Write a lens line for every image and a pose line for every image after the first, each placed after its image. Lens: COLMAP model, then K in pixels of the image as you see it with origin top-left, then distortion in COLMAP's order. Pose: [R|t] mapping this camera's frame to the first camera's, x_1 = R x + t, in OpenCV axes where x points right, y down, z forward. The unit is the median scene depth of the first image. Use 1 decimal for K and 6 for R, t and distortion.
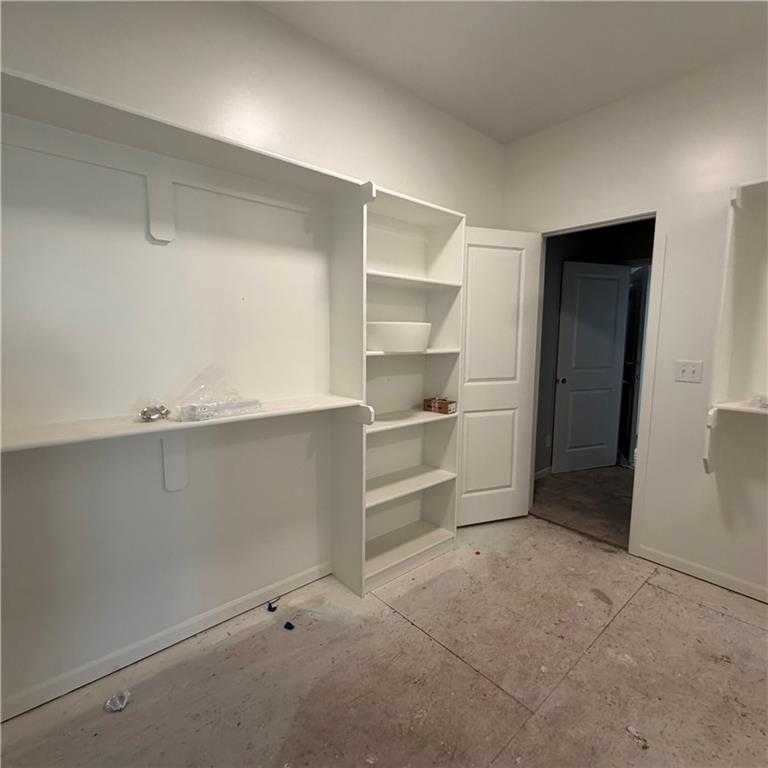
lens RADIAL K [[409.3, 0, 381.5], [0, 409.3, 384.7], [0, 0, 1]] dist [0.001304, -0.000150]
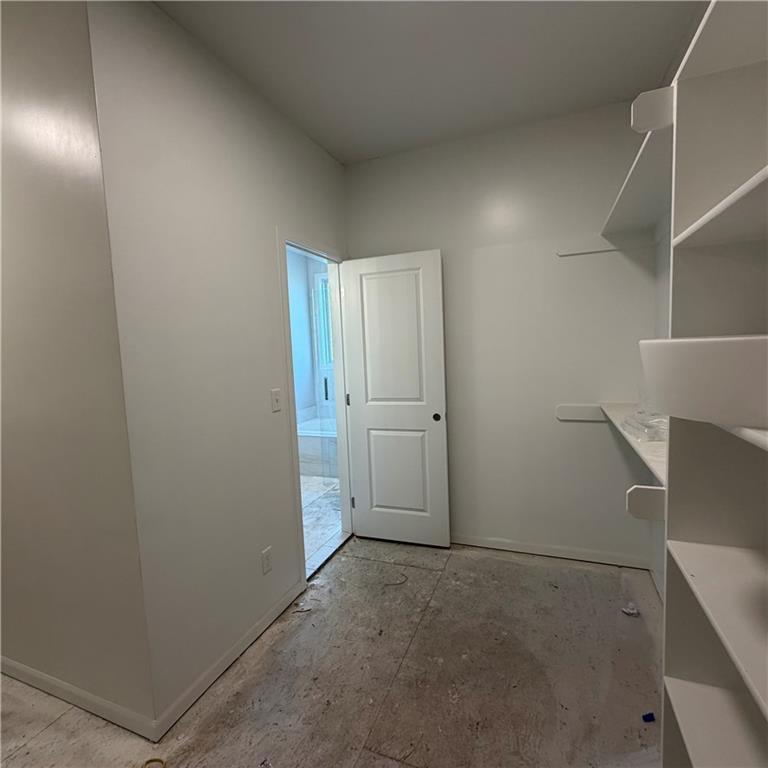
lens RADIAL K [[409.3, 0, 381.5], [0, 409.3, 384.7], [0, 0, 1]] dist [0.001304, -0.000150]
pose [[-0.892777, 0.071186, -0.444840, 0.720220], [-0.016254, 0.981703, 0.189721, -0.253990], [0.450206, 0.176609, -0.875285, 1.757516]]
